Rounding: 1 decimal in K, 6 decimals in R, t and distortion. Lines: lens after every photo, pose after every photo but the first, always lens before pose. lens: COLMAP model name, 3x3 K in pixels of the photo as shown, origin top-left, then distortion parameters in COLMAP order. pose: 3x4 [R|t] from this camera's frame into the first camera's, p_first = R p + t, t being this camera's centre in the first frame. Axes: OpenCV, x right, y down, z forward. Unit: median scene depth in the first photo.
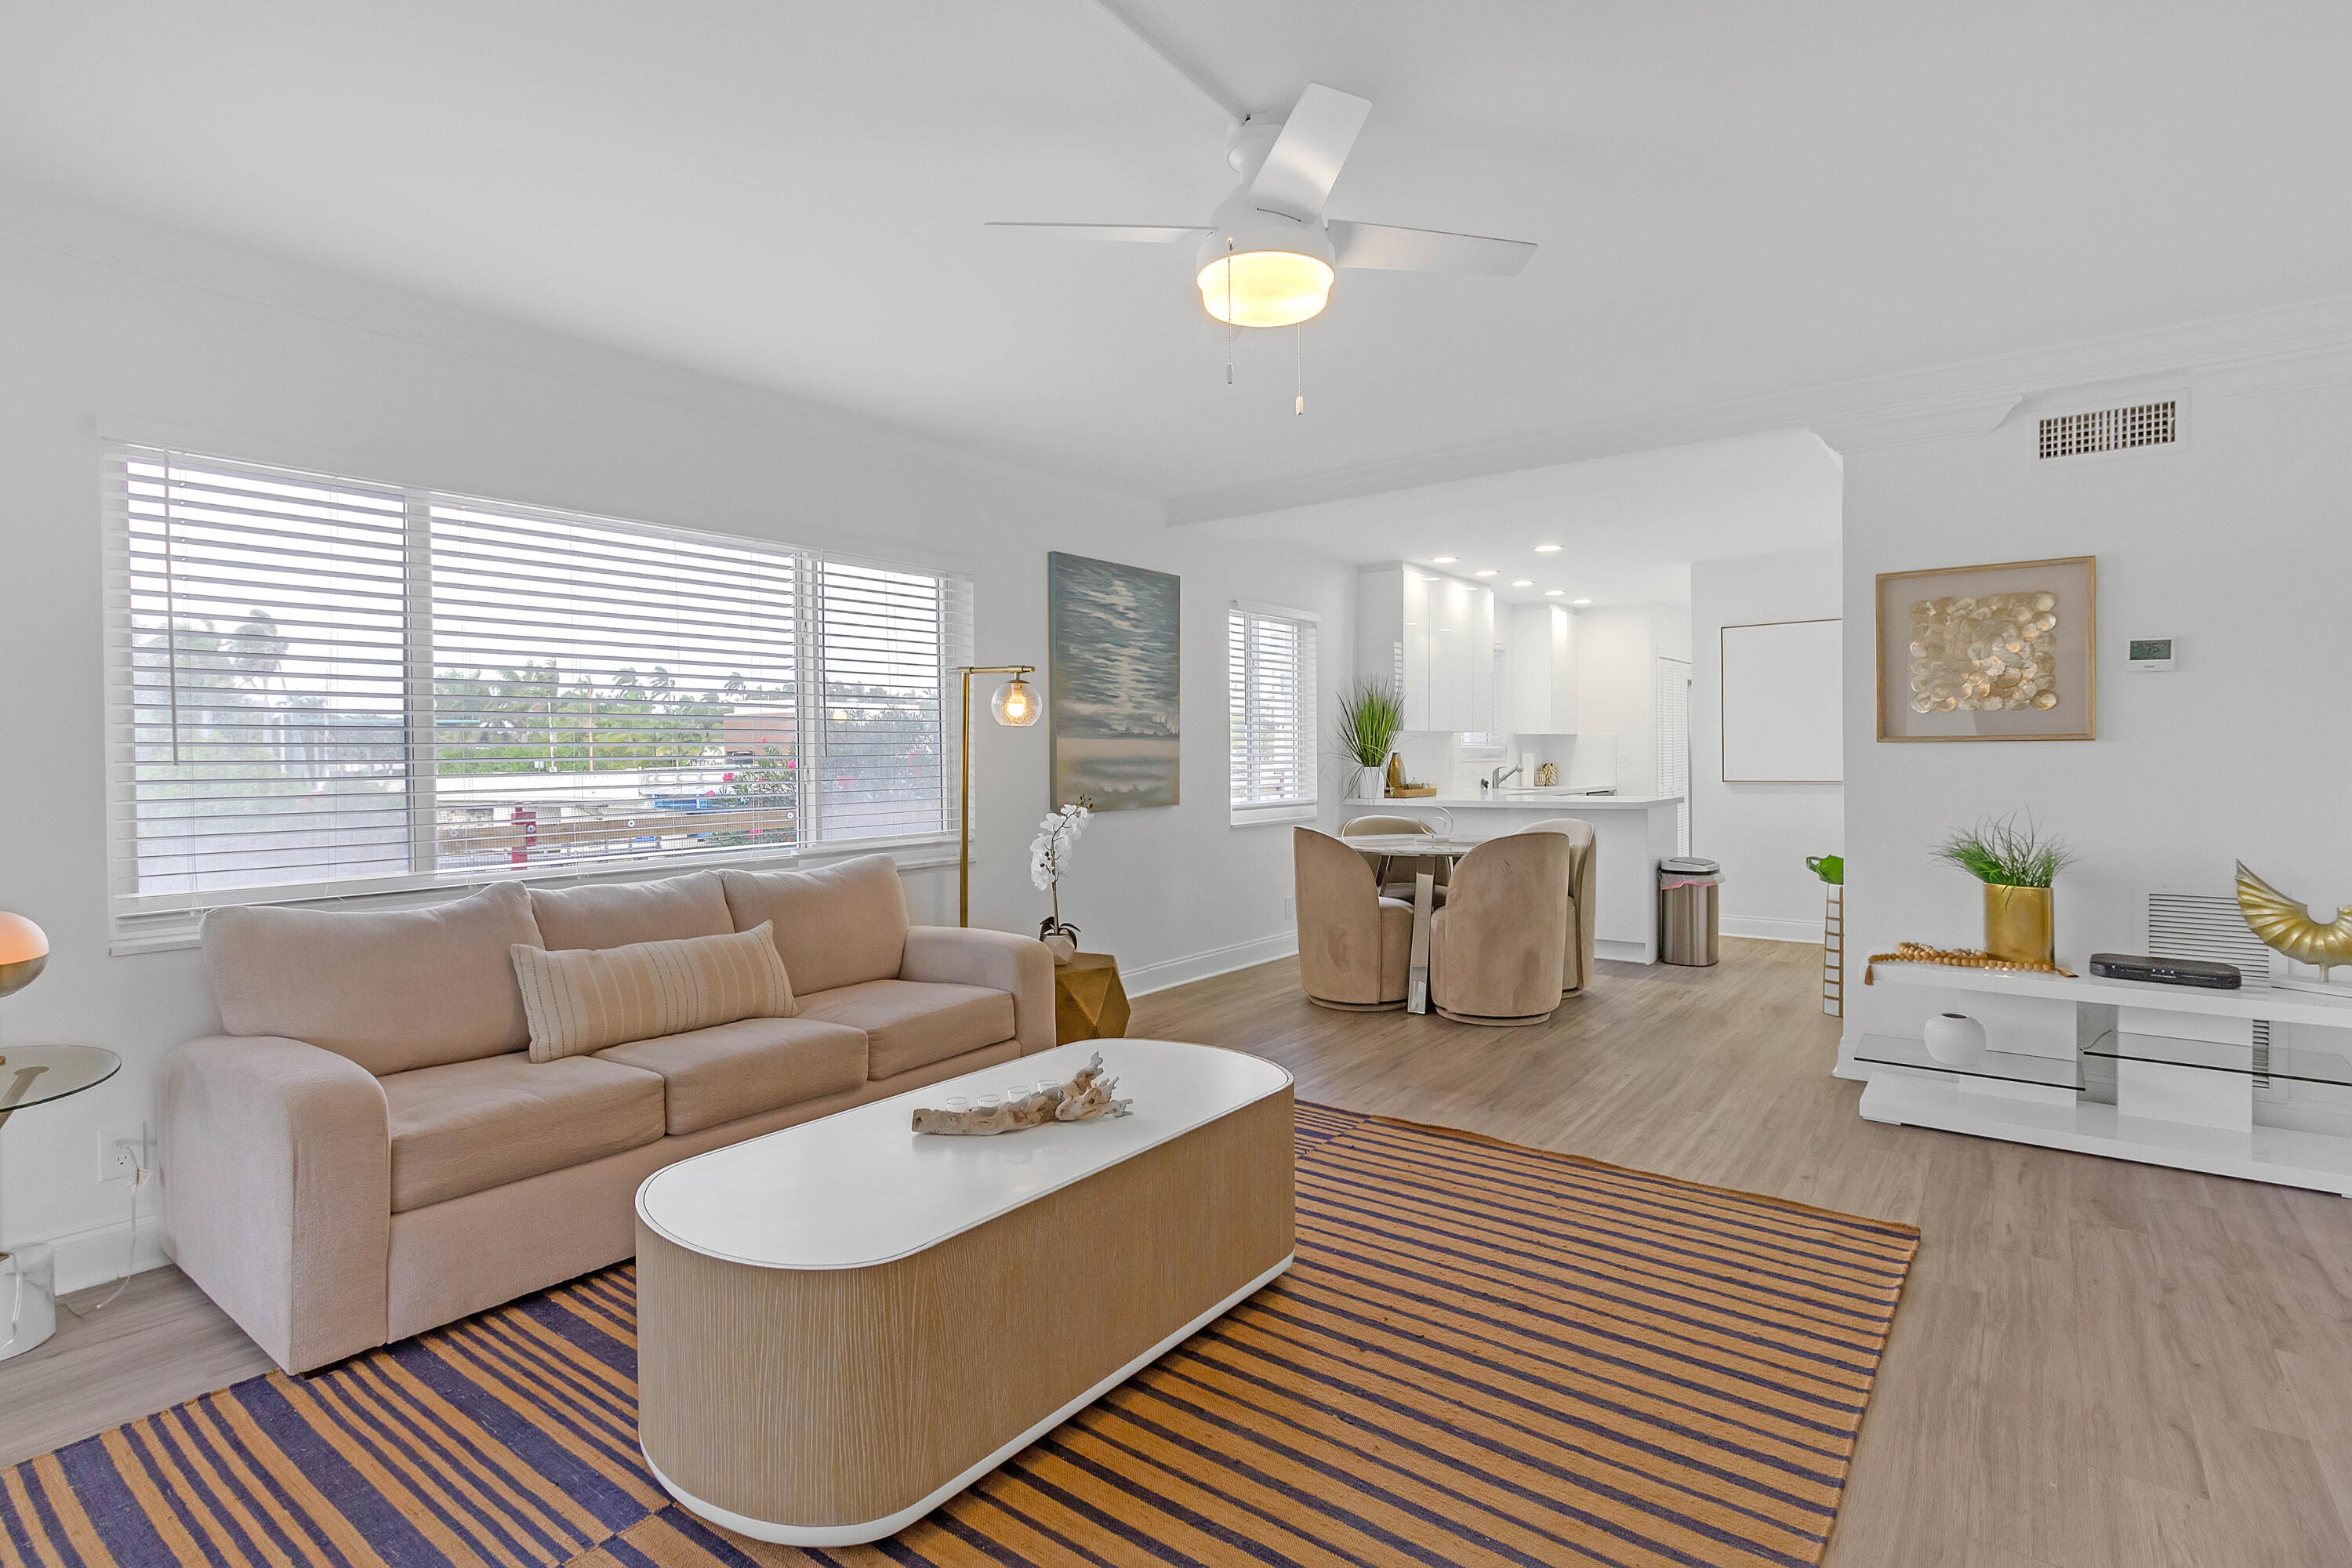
lens RADIAL K [[1145.5, 0, 1181.3], [0, 1145.5, 779.9], [0, 0, 1]] dist [0.003993, 0.000731]
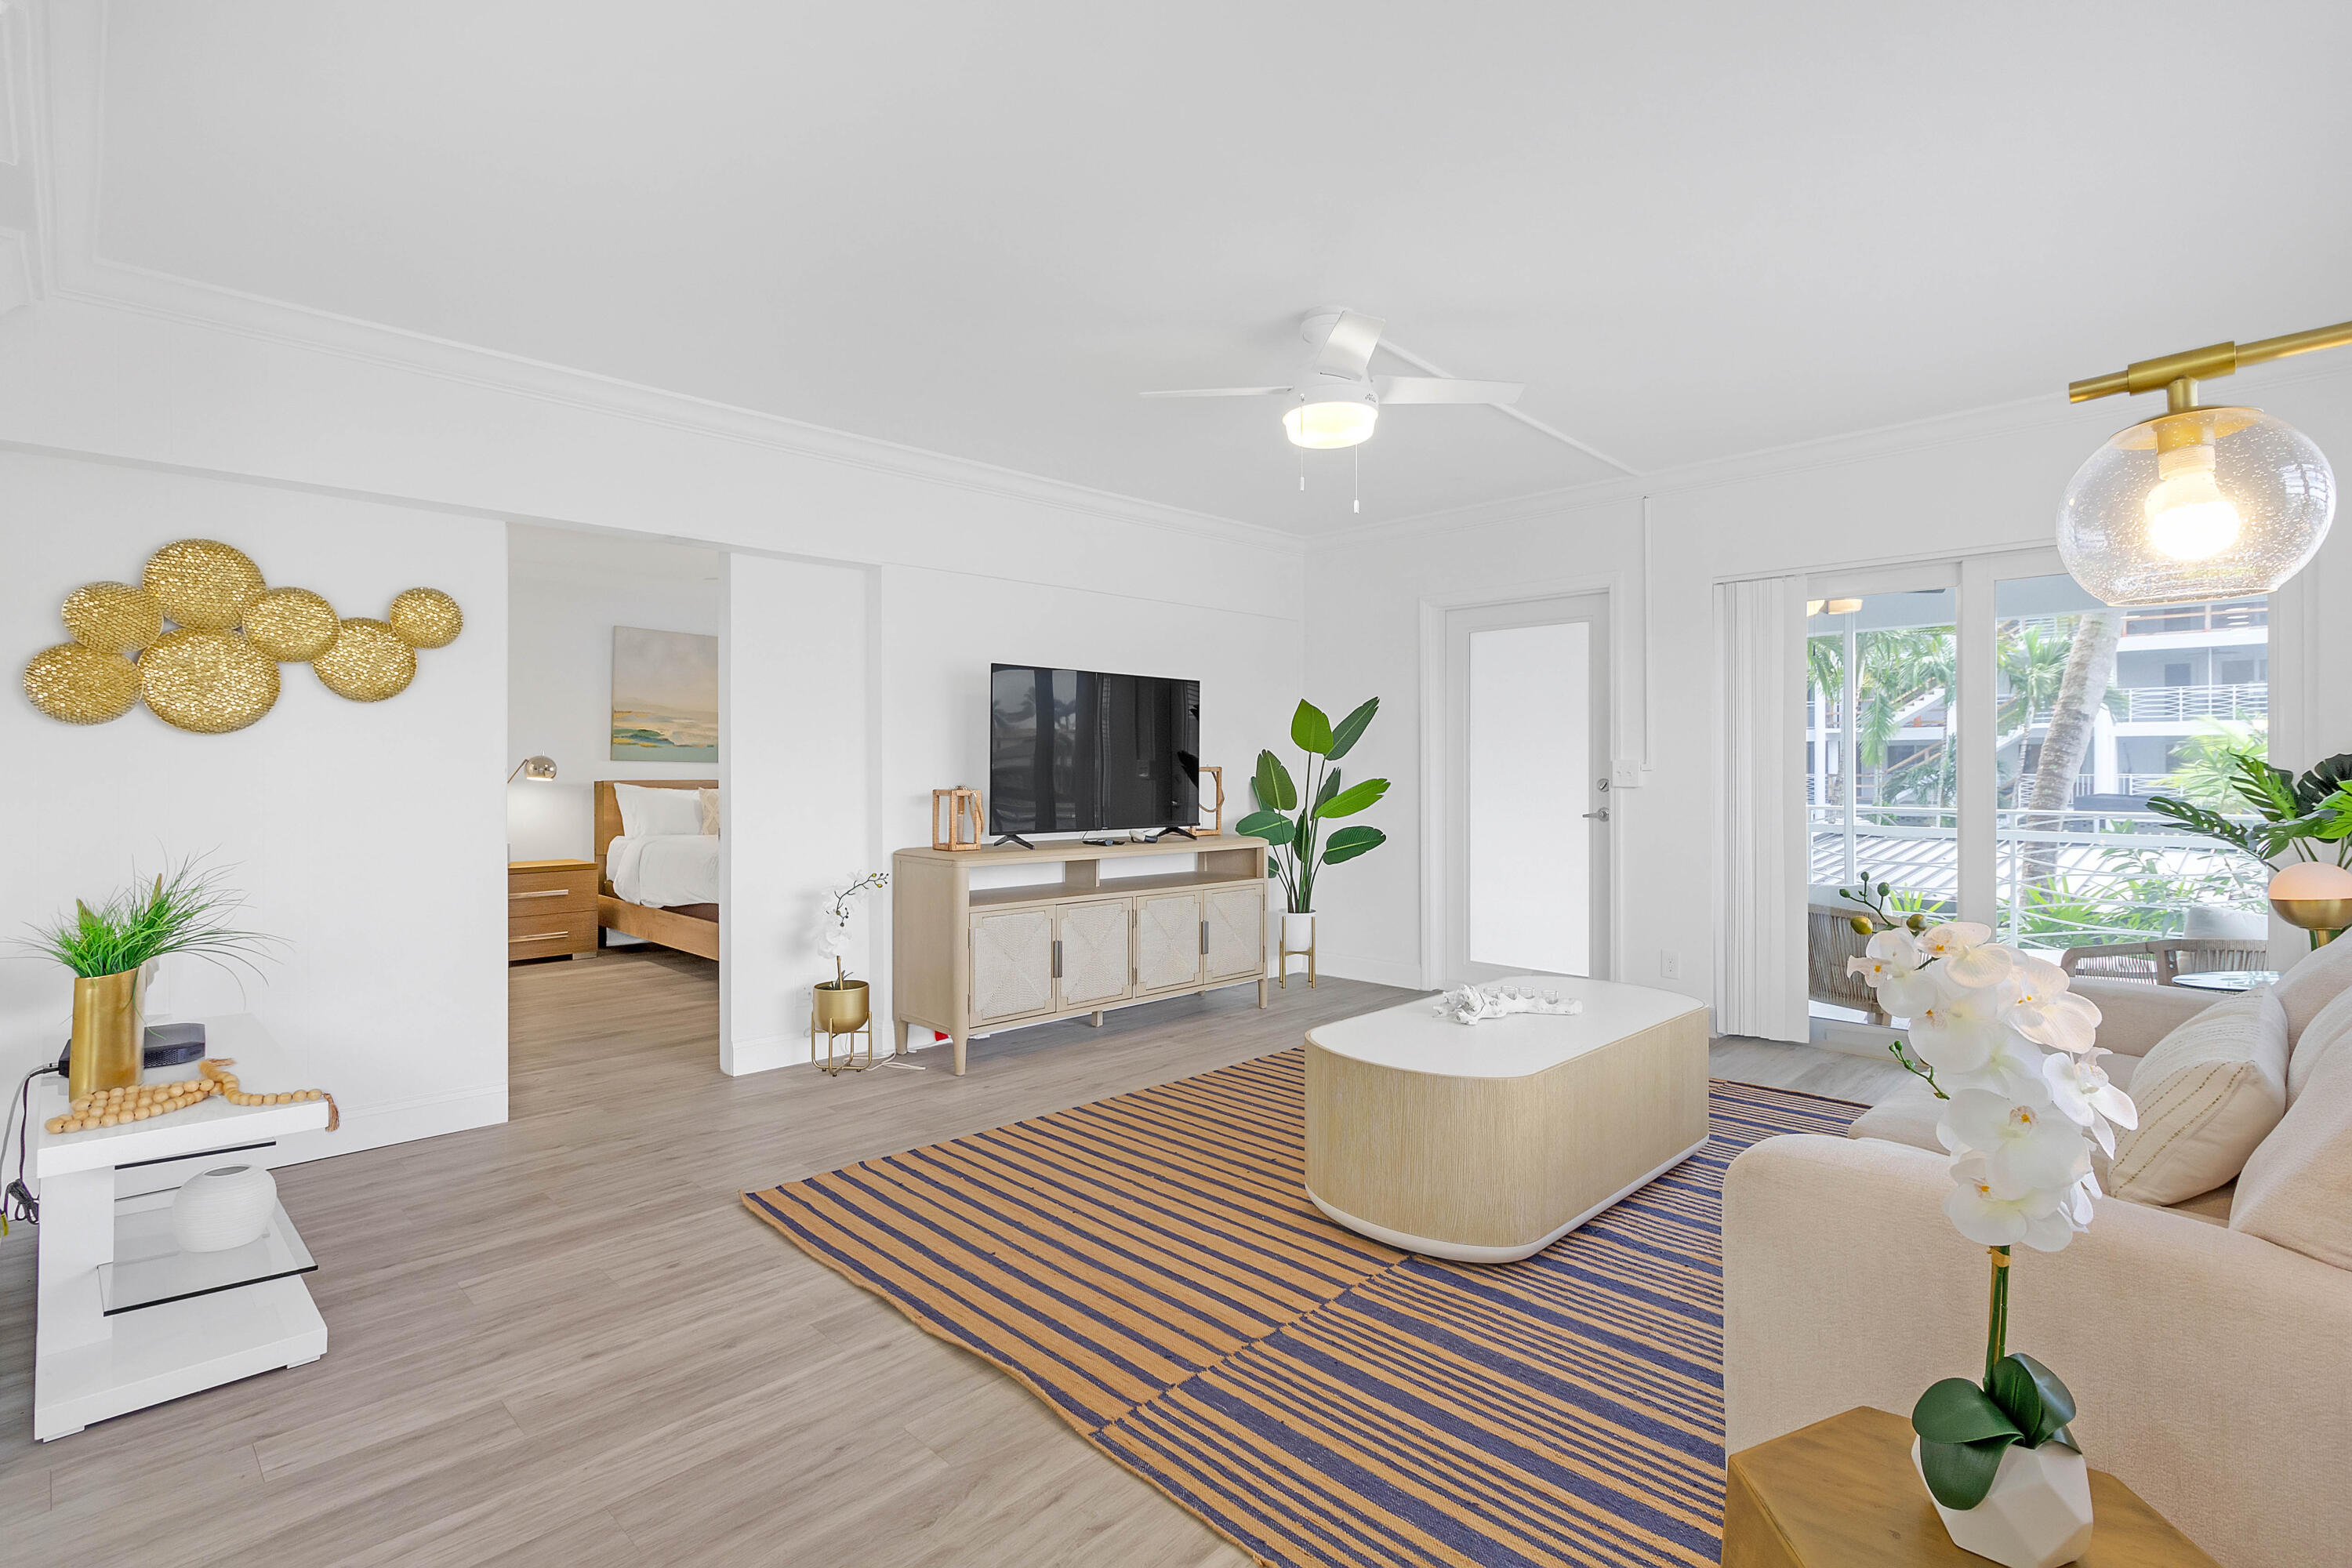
lens RADIAL K [[1049.5, 0, 1190.4], [0, 1049.5, 771.8], [0, 0, 1]] dist [0.002782, 0.000154]
pose [[-0.990963, 0.011714, 0.133624, 0.034051], [0.014886, 0.999630, 0.022758, -0.019382], [-0.133308, 0.024541, -0.990771, 1.045883]]
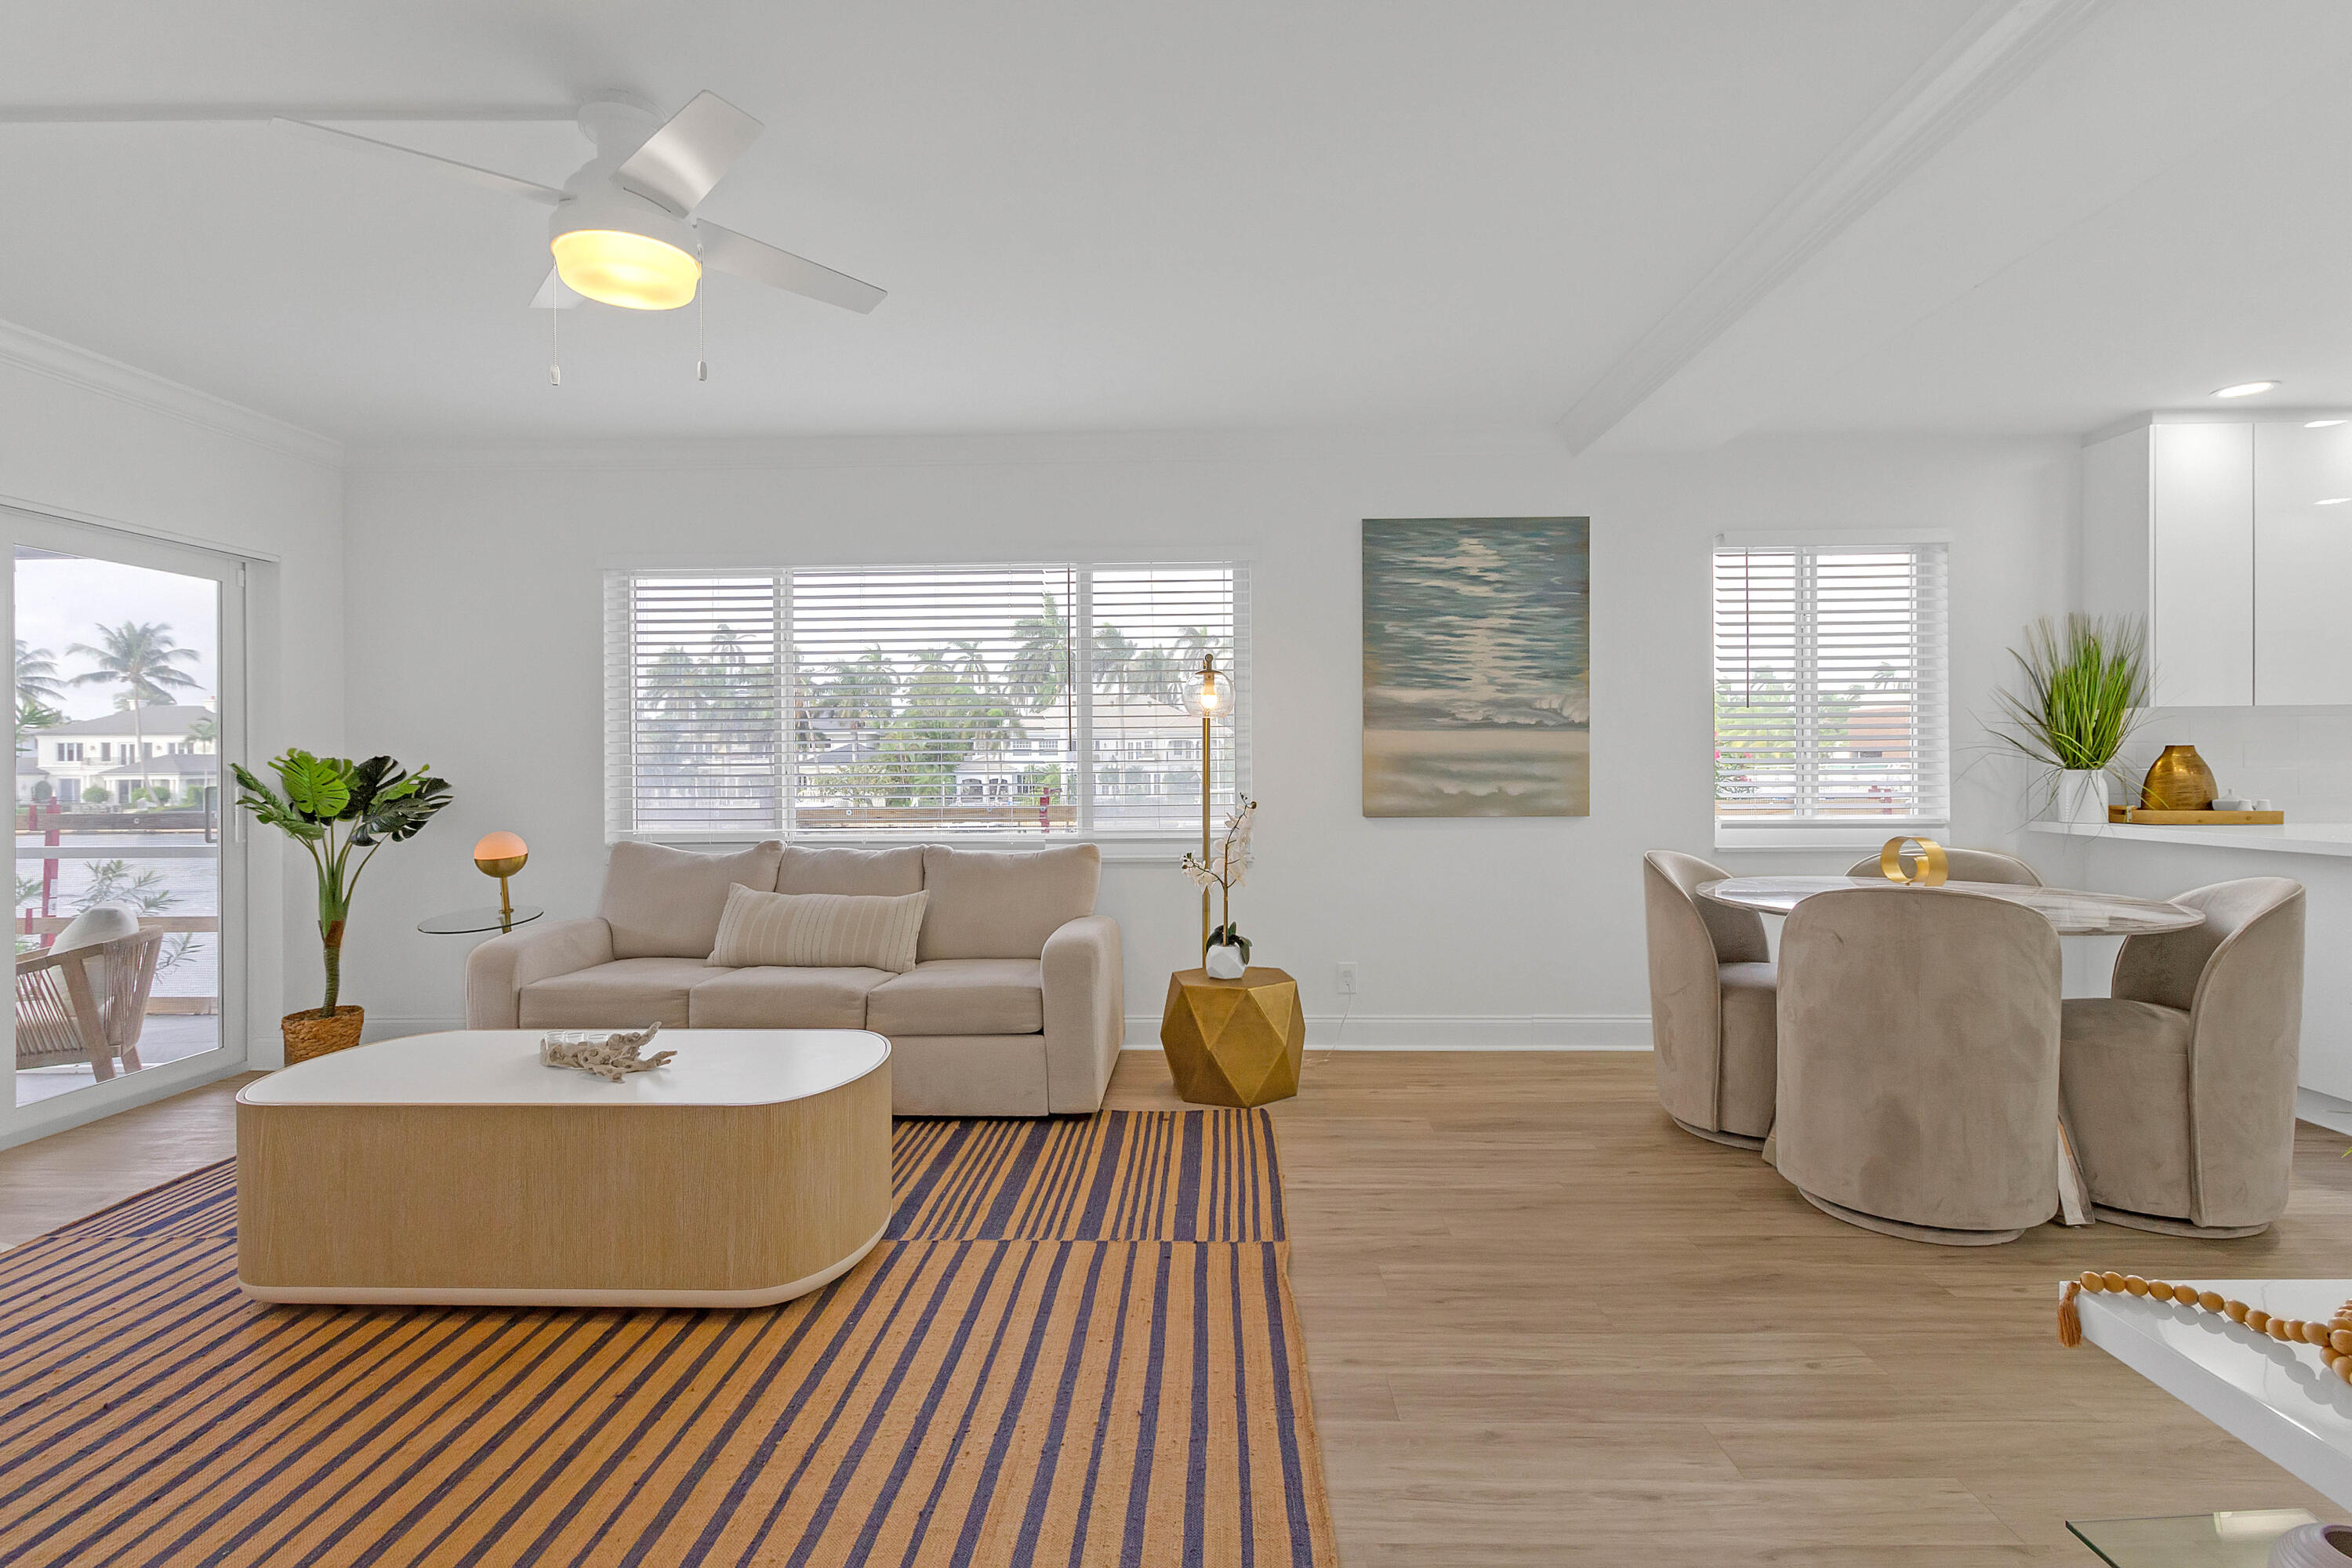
lens RADIAL K [[1145.5, 0, 1181.9], [0, 1145.5, 763.7], [0, 0, 1]] dist [0.003993, 0.000731]
pose [[0.572974, 0.009530, -0.819518, 0.515567], [-0.018761, 0.999823, -0.001490, -0.006843], [0.819359, 0.016229, 0.573052, 0.369374]]
